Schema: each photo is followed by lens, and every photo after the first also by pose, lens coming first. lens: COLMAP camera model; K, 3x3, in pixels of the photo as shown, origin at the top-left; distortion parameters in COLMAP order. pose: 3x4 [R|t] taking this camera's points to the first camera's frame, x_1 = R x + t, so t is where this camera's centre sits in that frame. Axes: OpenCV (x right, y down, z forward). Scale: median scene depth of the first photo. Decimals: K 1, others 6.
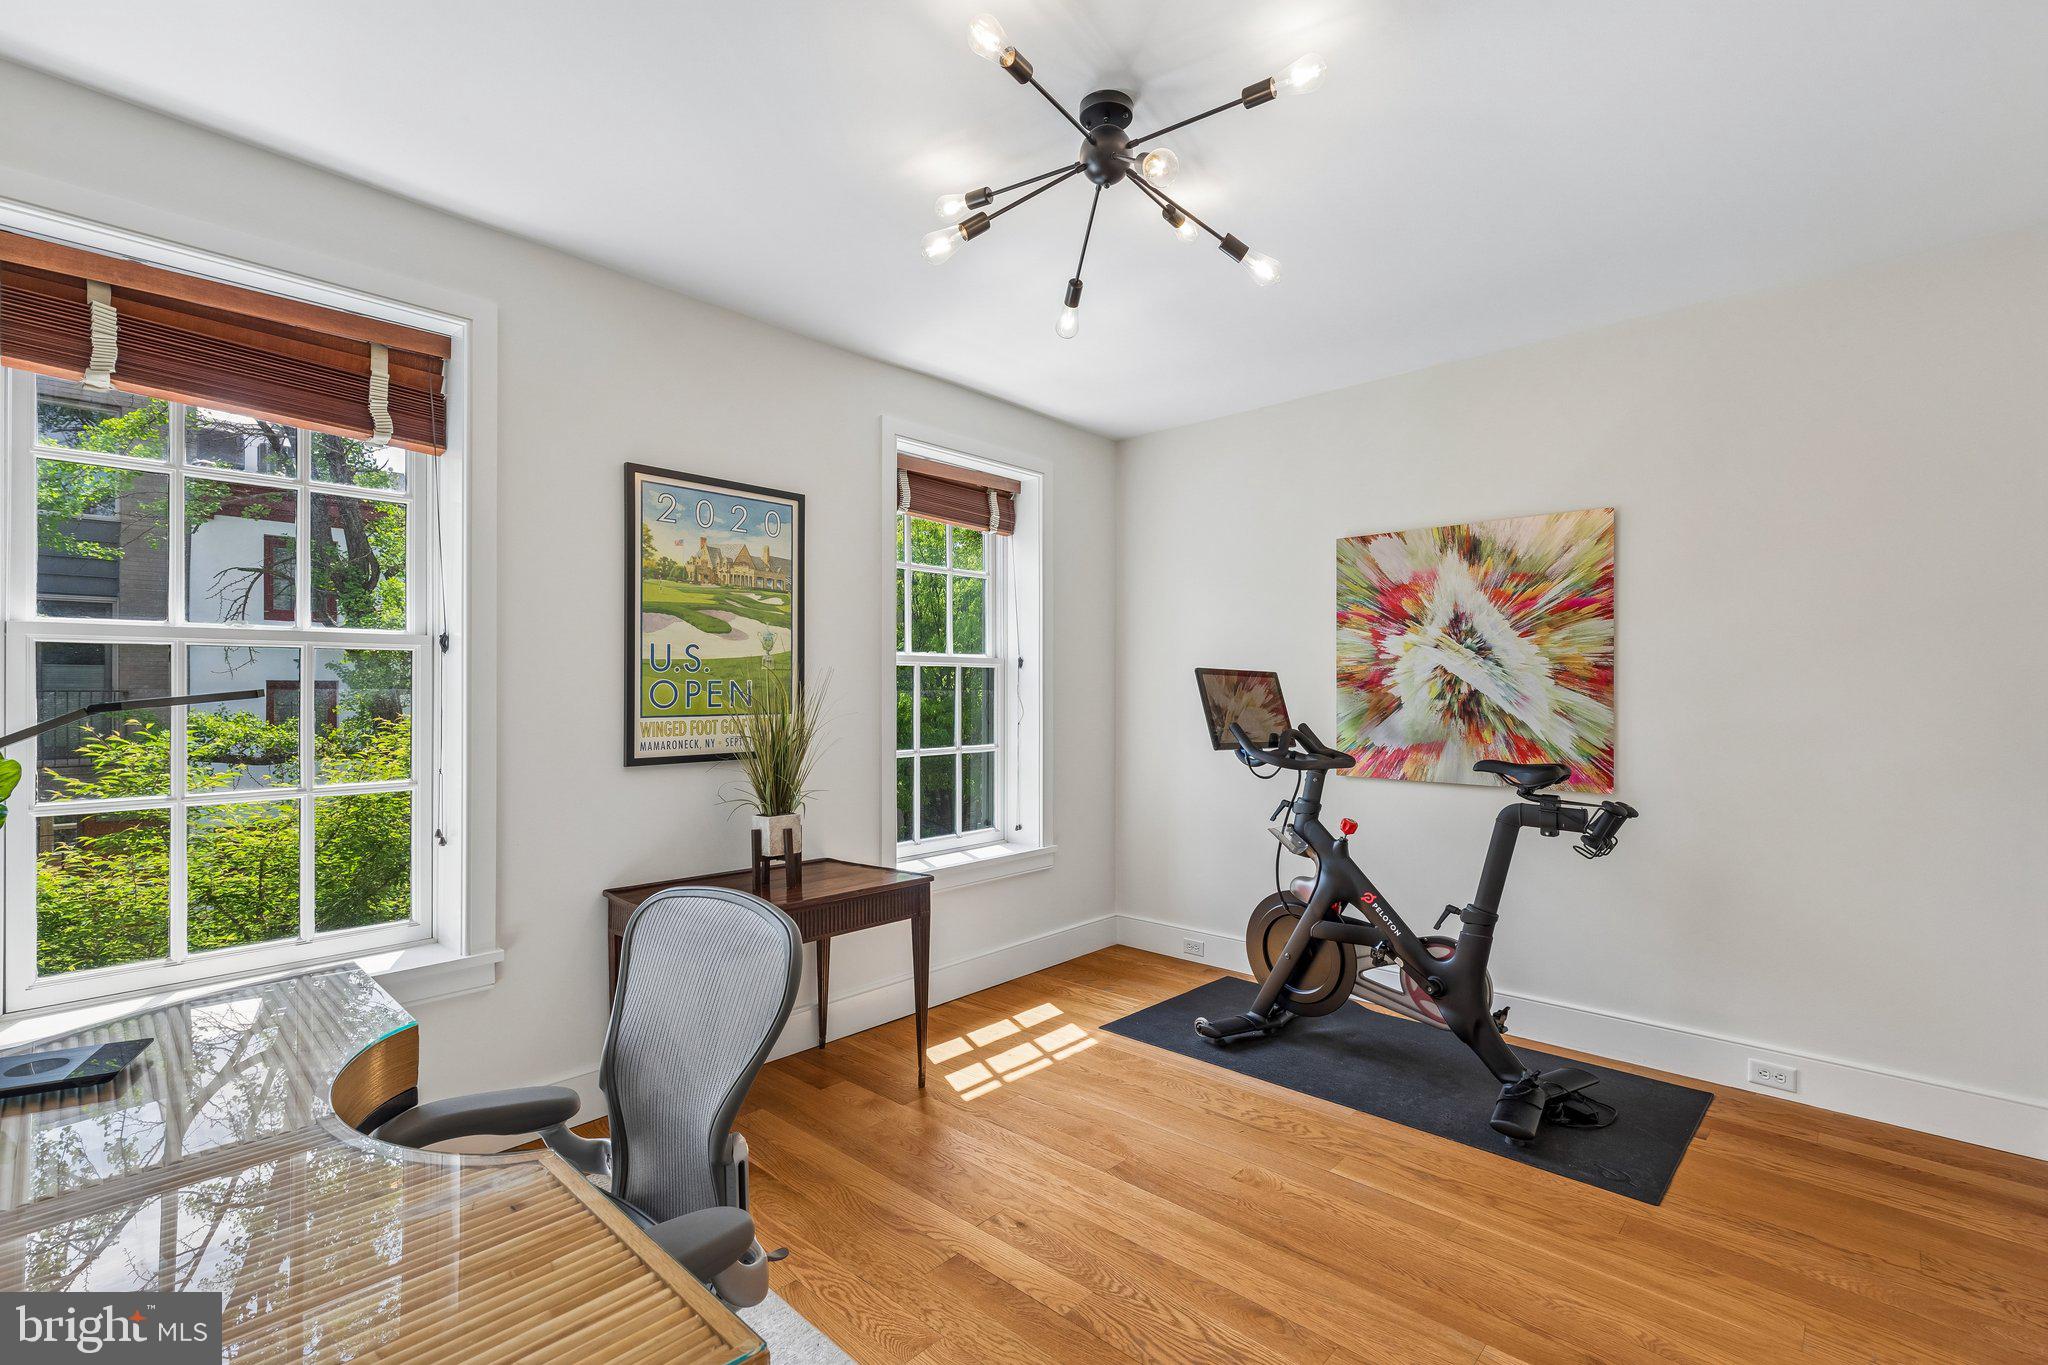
lens RADIAL K [[934.8, 0, 1024.0], [0, 934.8, 682.5], [0, 0, 1]] dist [0.005078, 0.000051]
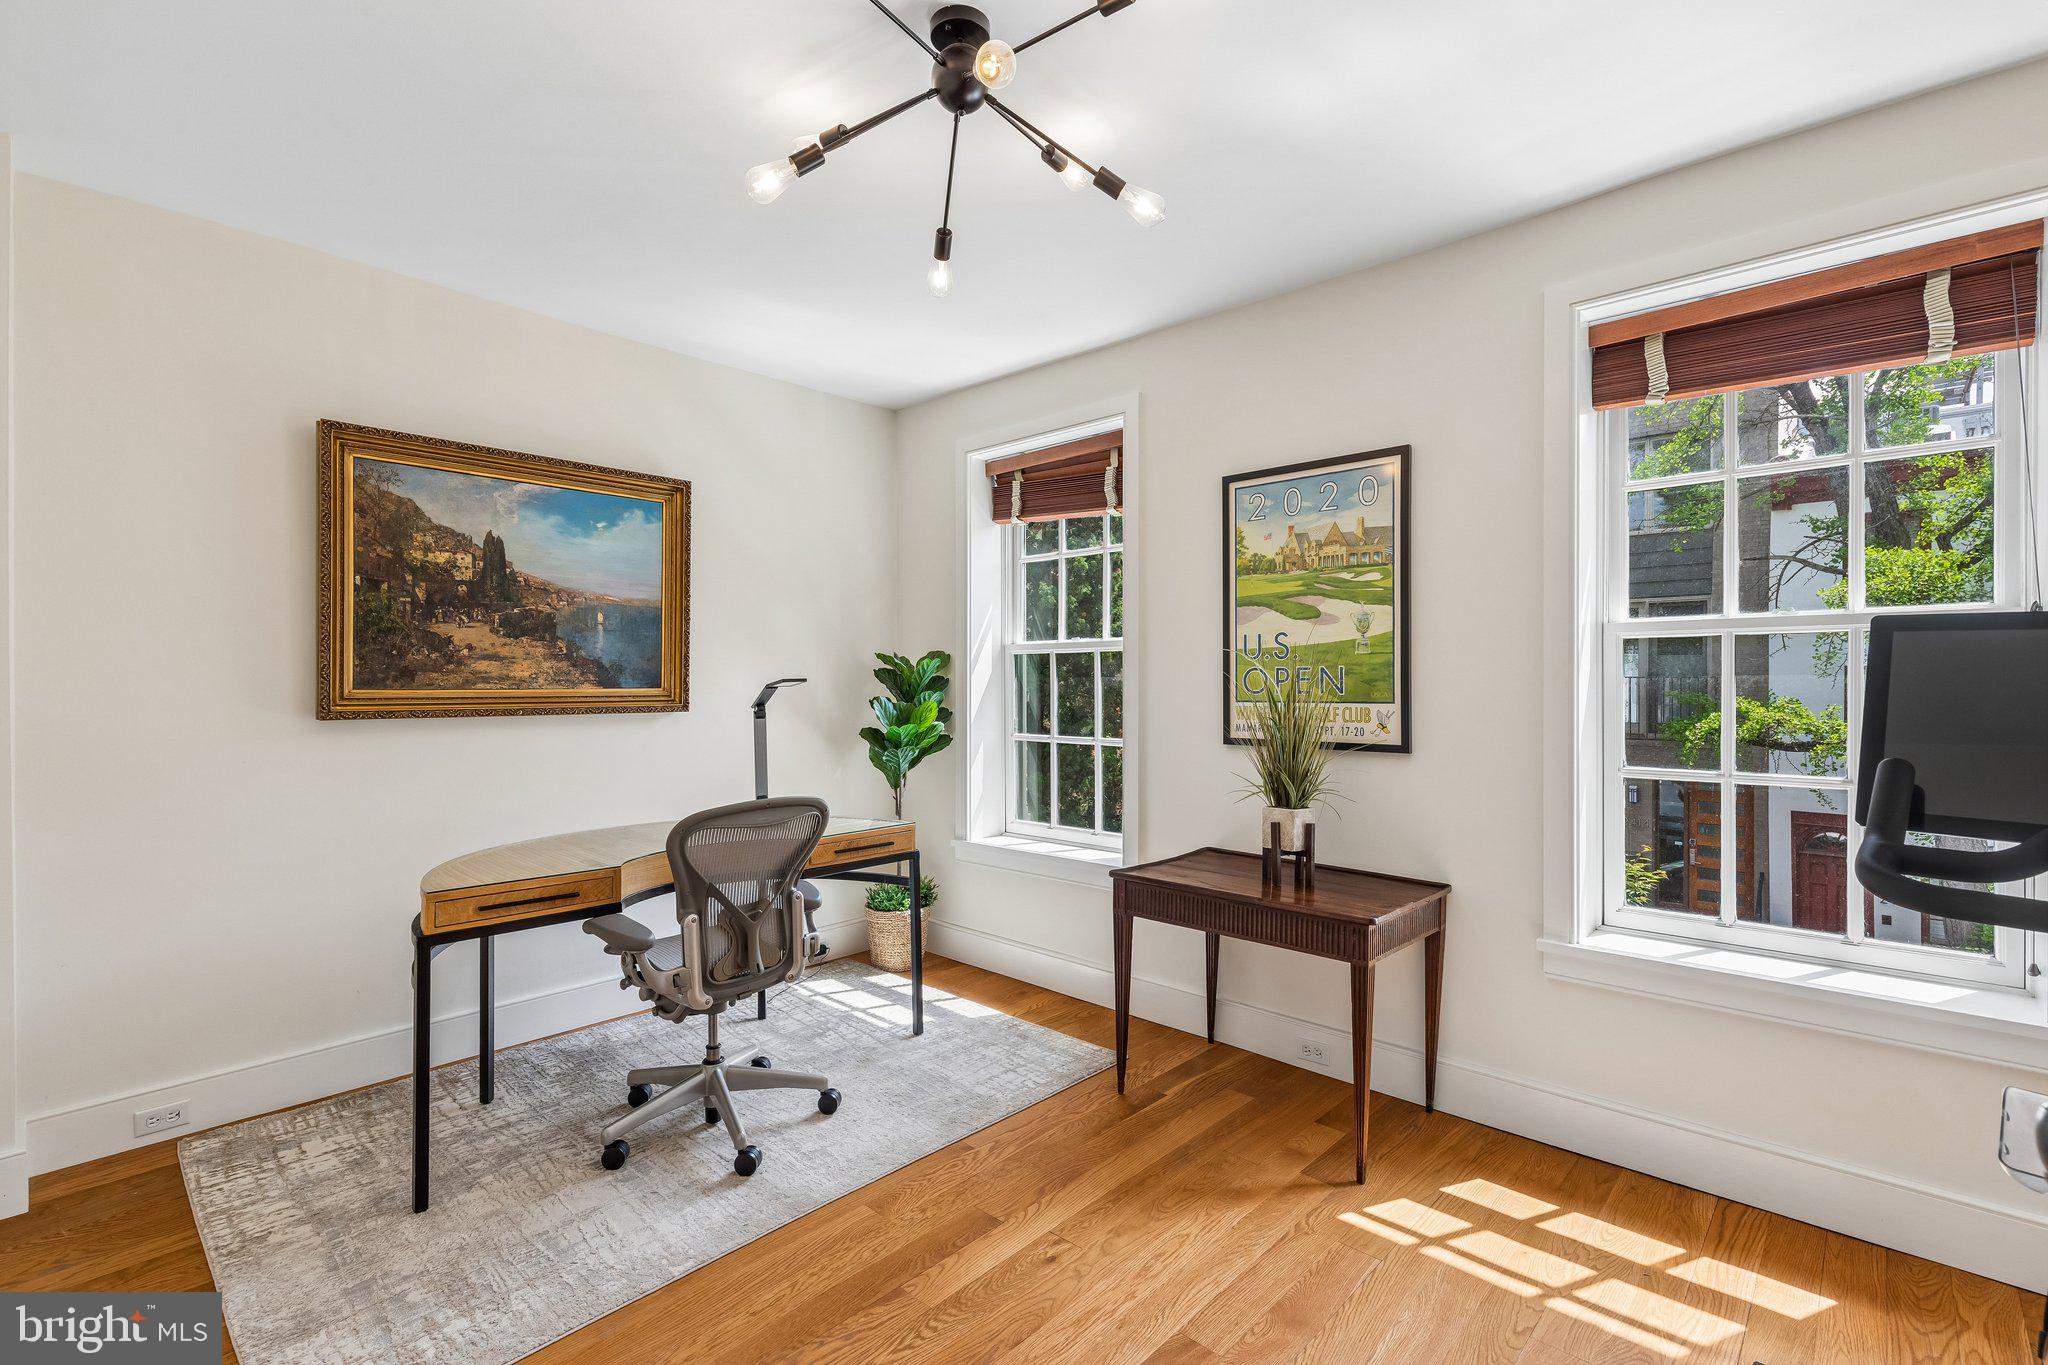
lens RADIAL K [[920.1, 0, 1022.7], [0, 920.1, 678.4], [0, 0, 1]] dist [-0.002160, 0.000000]
pose [[-0.015069, 0.000048, -0.999886, 0.660021], [0.011397, 0.999935, -0.000123, 0.006702], [0.999822, -0.011397, -0.015068, 0.729166]]
